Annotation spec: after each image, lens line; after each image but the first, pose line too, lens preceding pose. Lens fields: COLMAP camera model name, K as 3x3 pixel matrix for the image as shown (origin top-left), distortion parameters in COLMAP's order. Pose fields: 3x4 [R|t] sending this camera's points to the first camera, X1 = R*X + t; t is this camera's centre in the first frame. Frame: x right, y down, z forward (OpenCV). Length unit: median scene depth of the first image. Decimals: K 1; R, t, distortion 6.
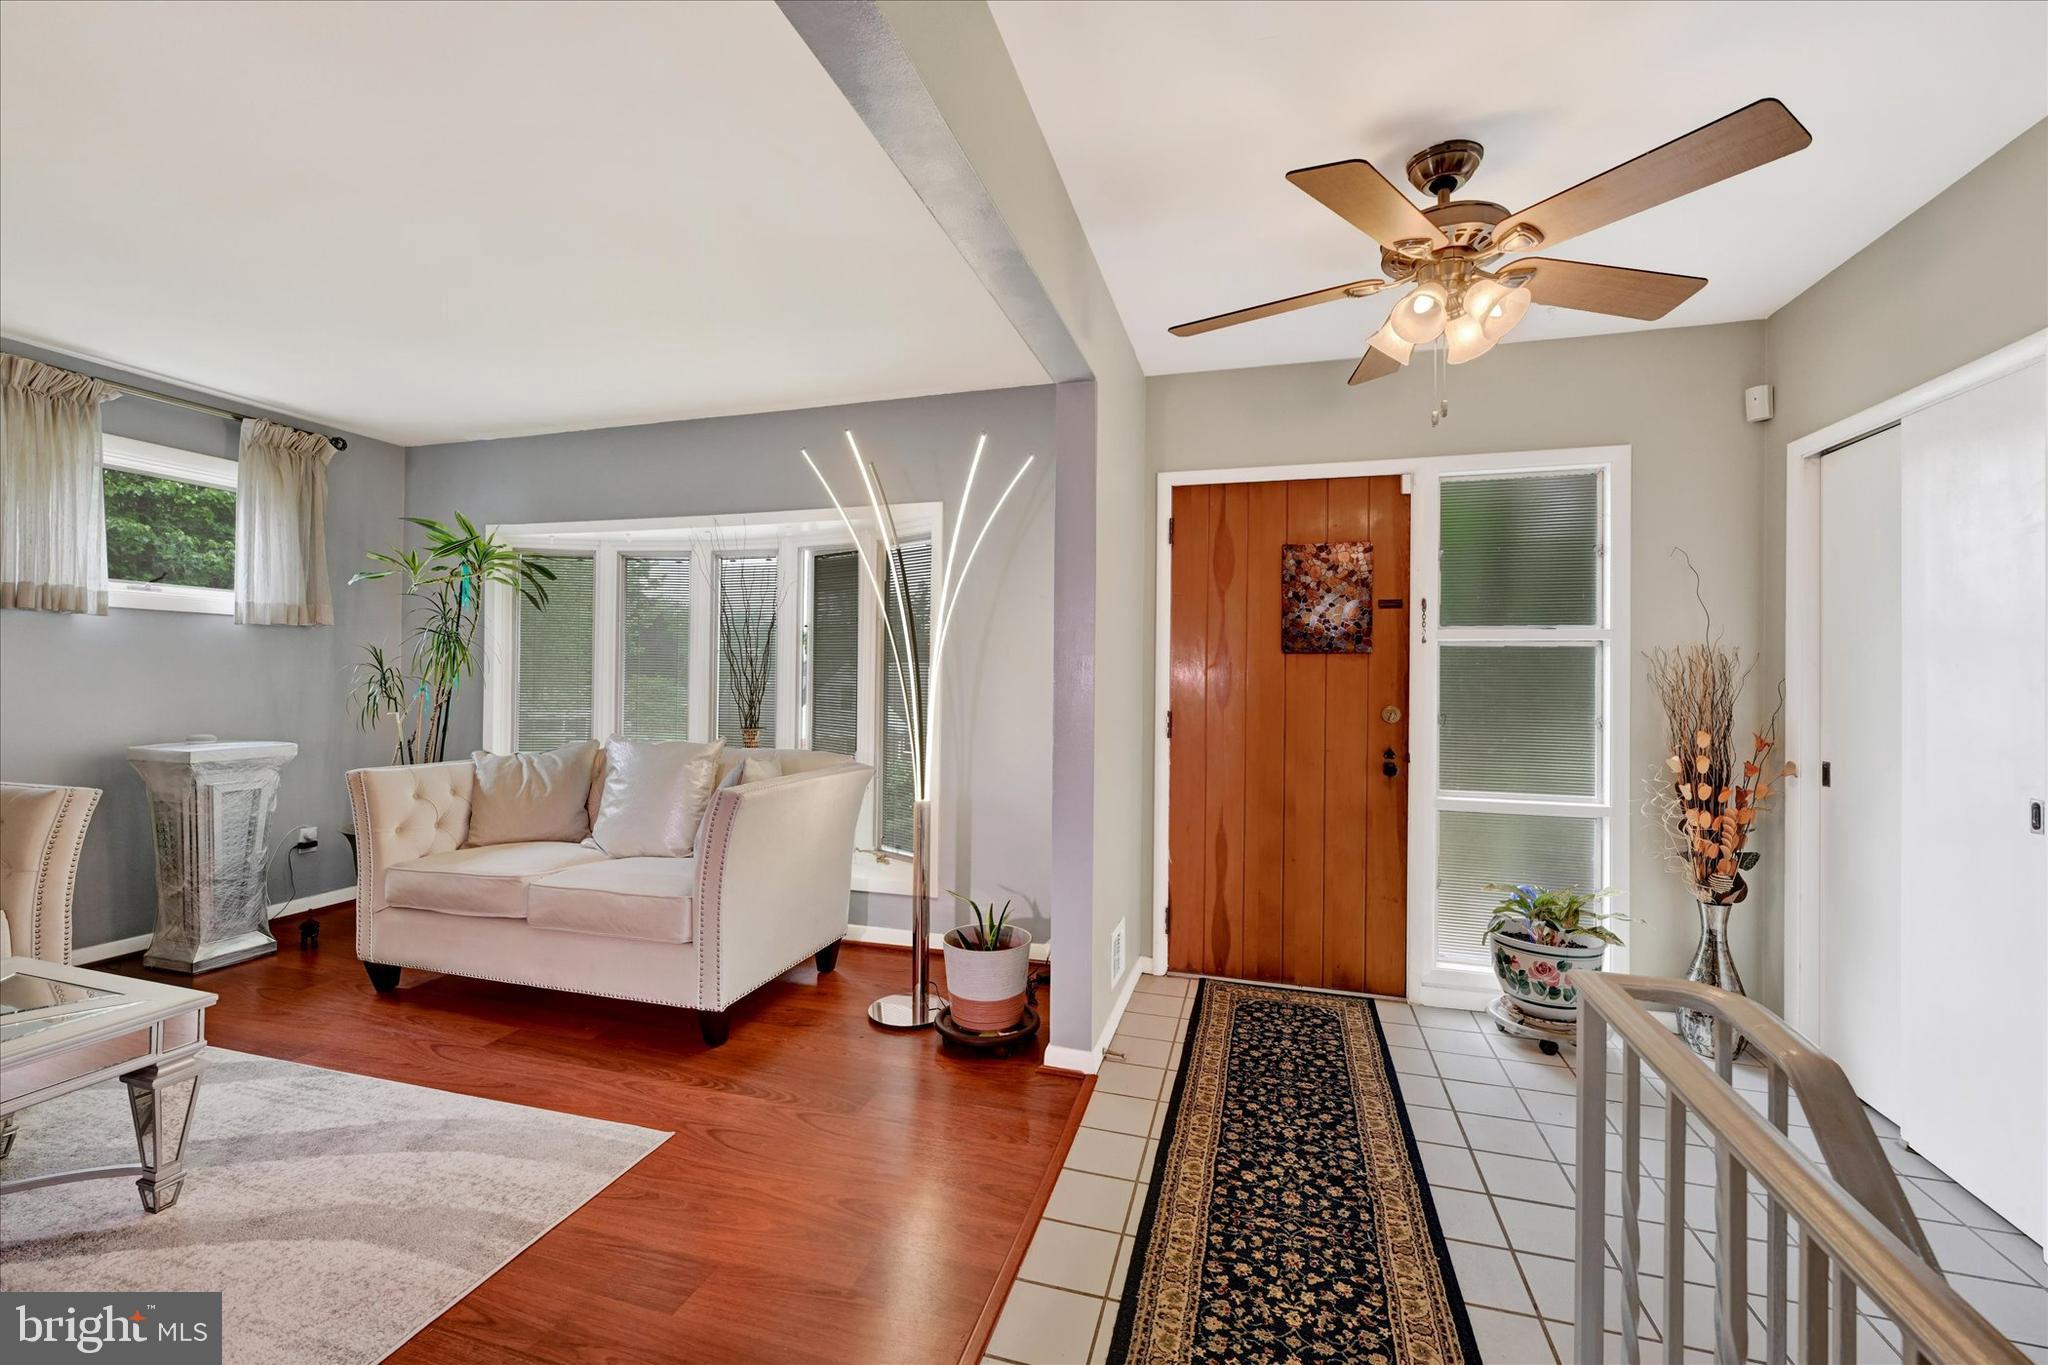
lens RADIAL K [[839.0, 0, 1024.7], [0, 839.0, 677.3], [0, 0, 1]] dist [-0.001981, 0.001003]
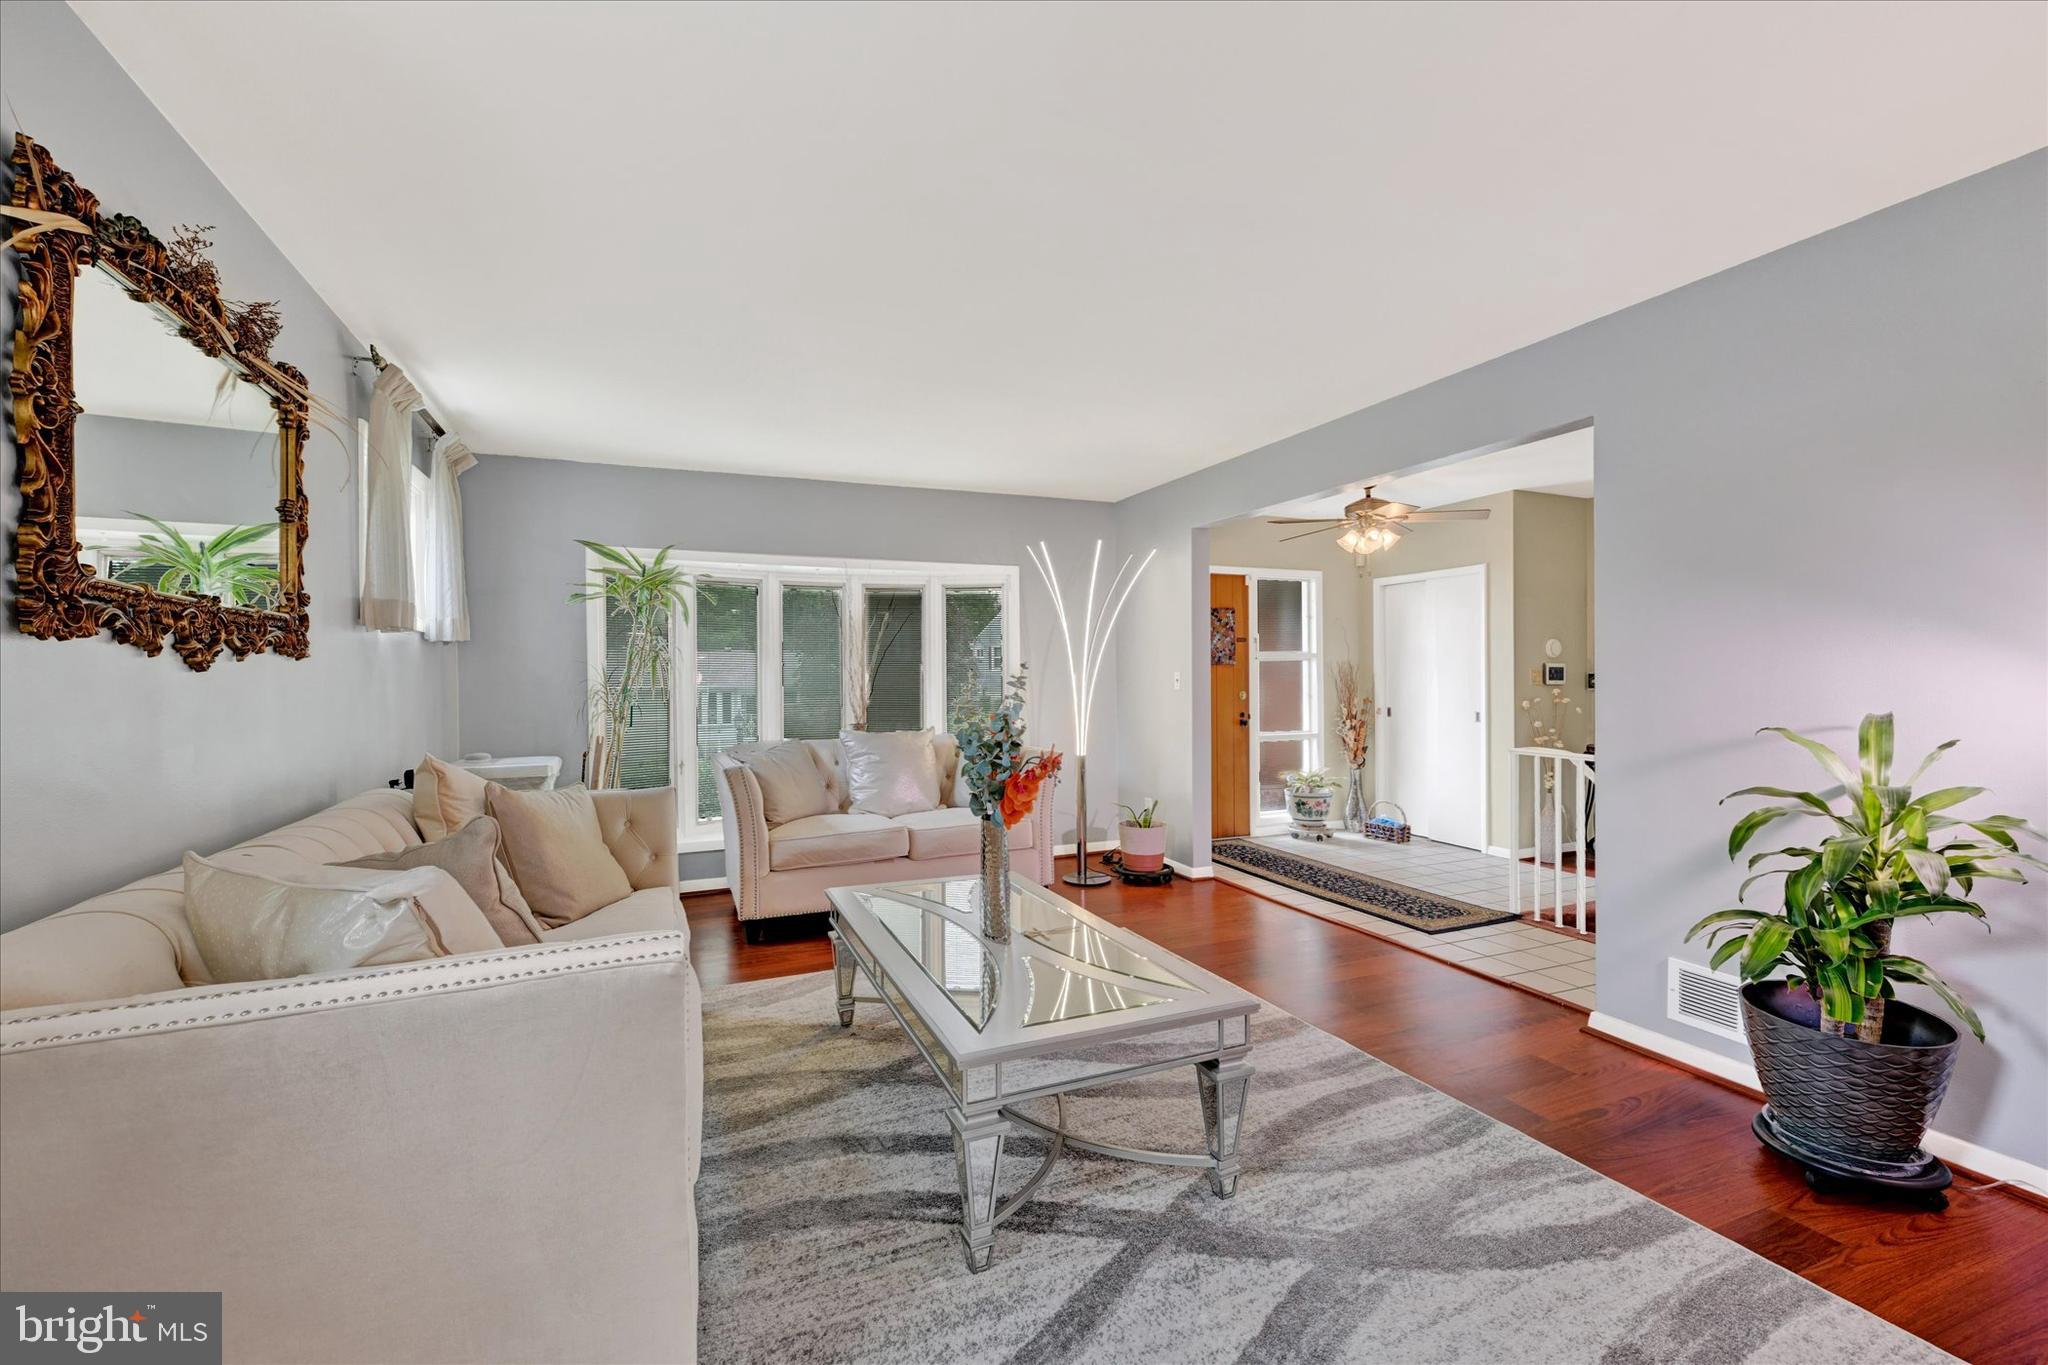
lens RADIAL K [[839.0, 0, 1022.8], [0, 839.0, 690.7], [0, 0, 1]] dist [-0.001981, 0.001003]
pose [[0.769756, -0.026709, 0.637779, -1.253822], [0.021109, 0.999643, 0.016386, -0.010628], [-0.637989, 0.000850, 0.770045, -0.204413]]
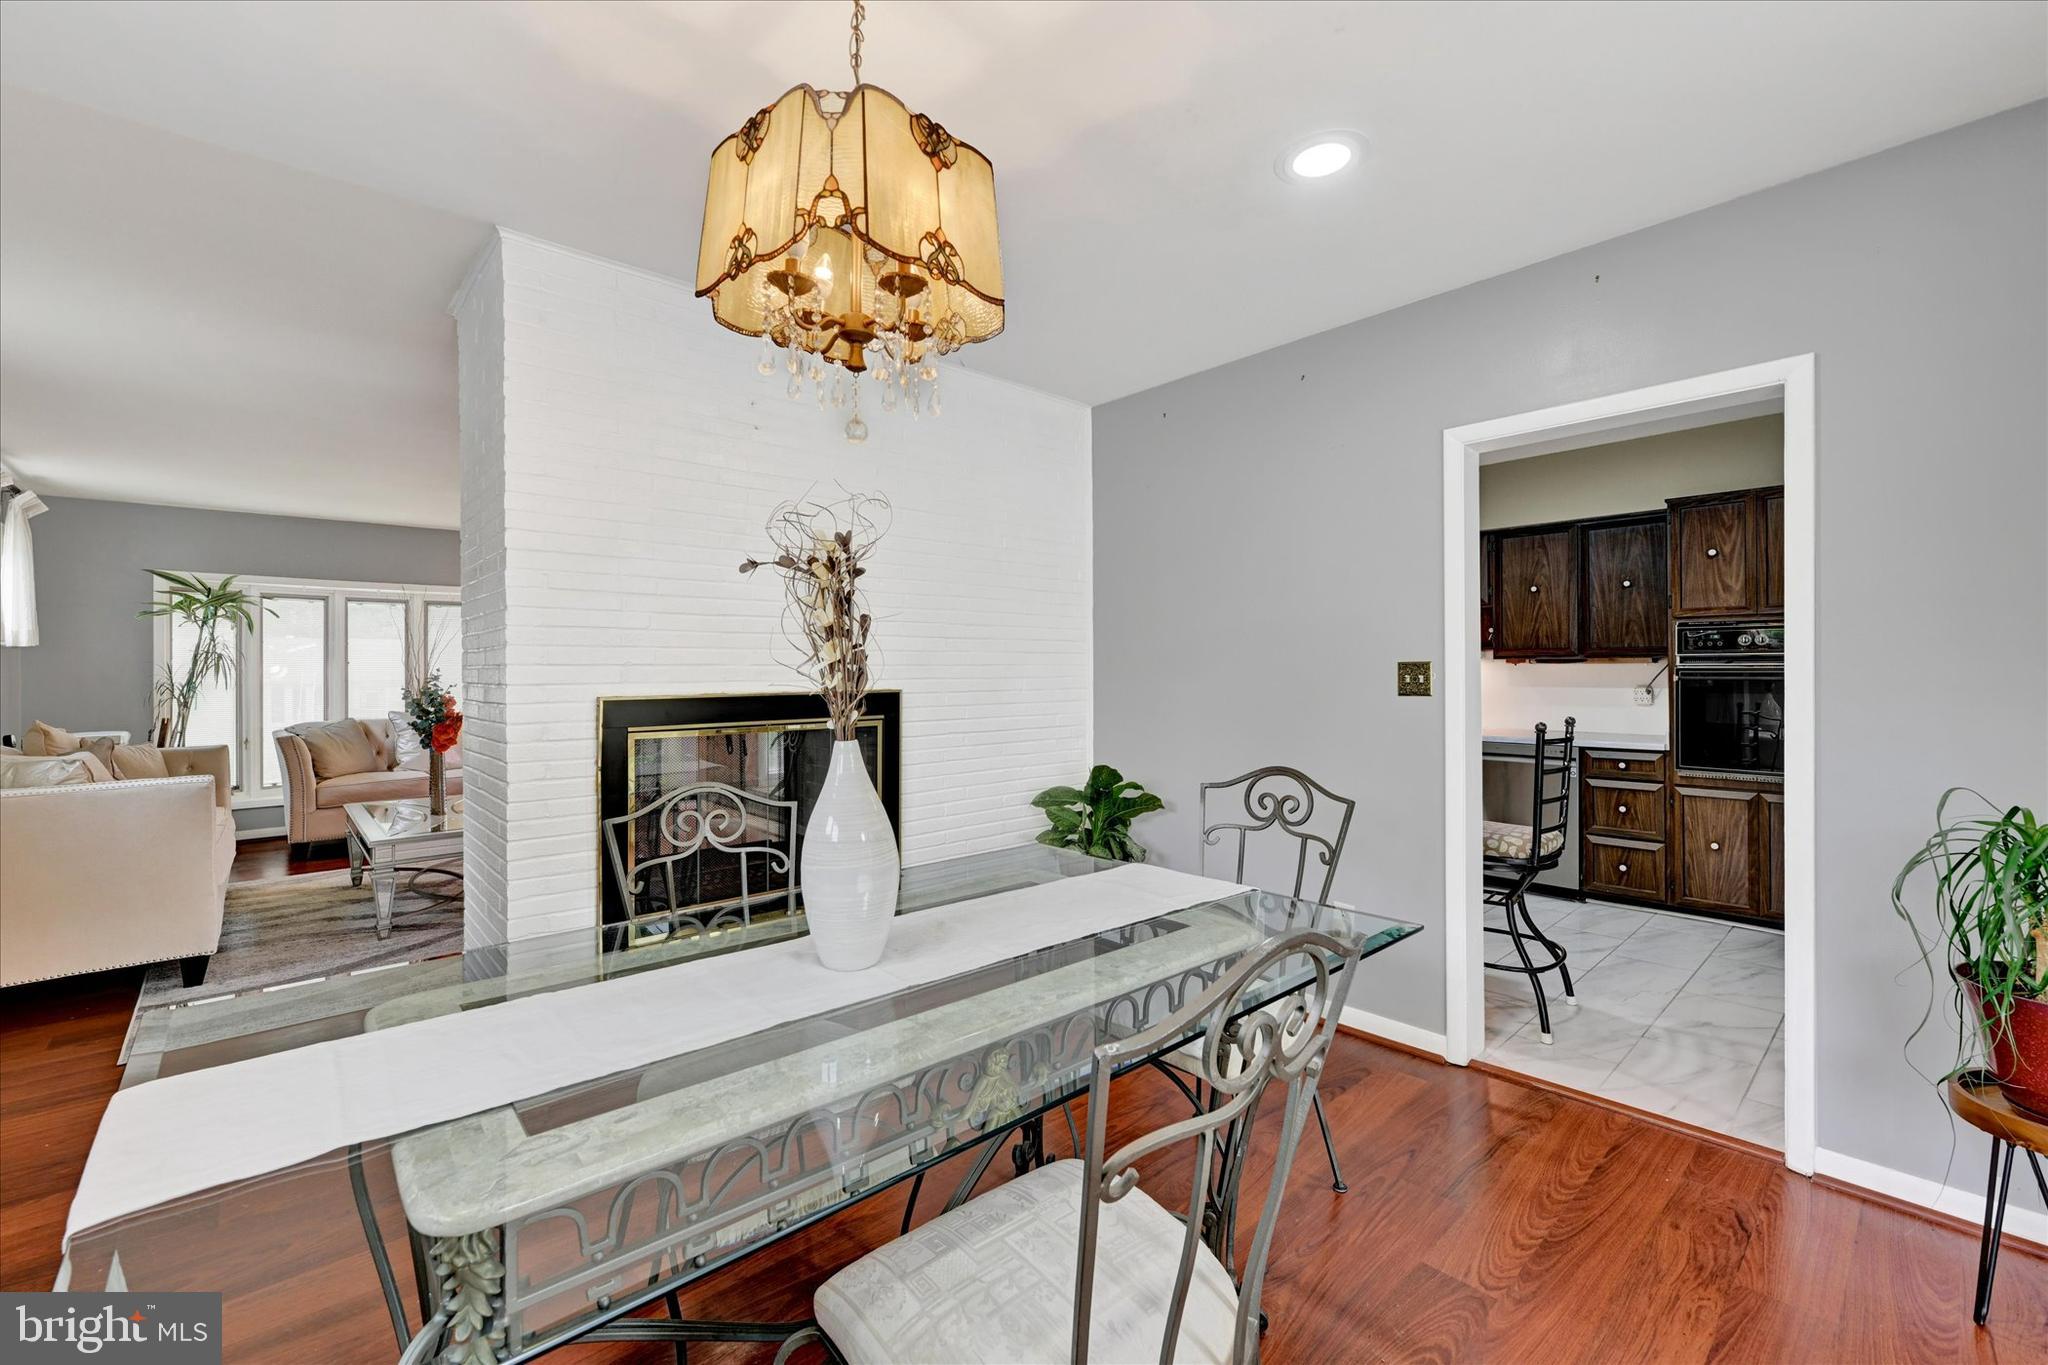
lens RADIAL K [[839.0, 0, 1027.5], [0, 839.0, 665.0], [0, 0, 1]] dist [-0.001981, 0.001003]
pose [[0.513610, -0.011974, 0.857940, -1.511264], [0.019936, 0.999799, 0.002019, -0.010186], [-0.857792, 0.016067, 0.513746, -1.249672]]
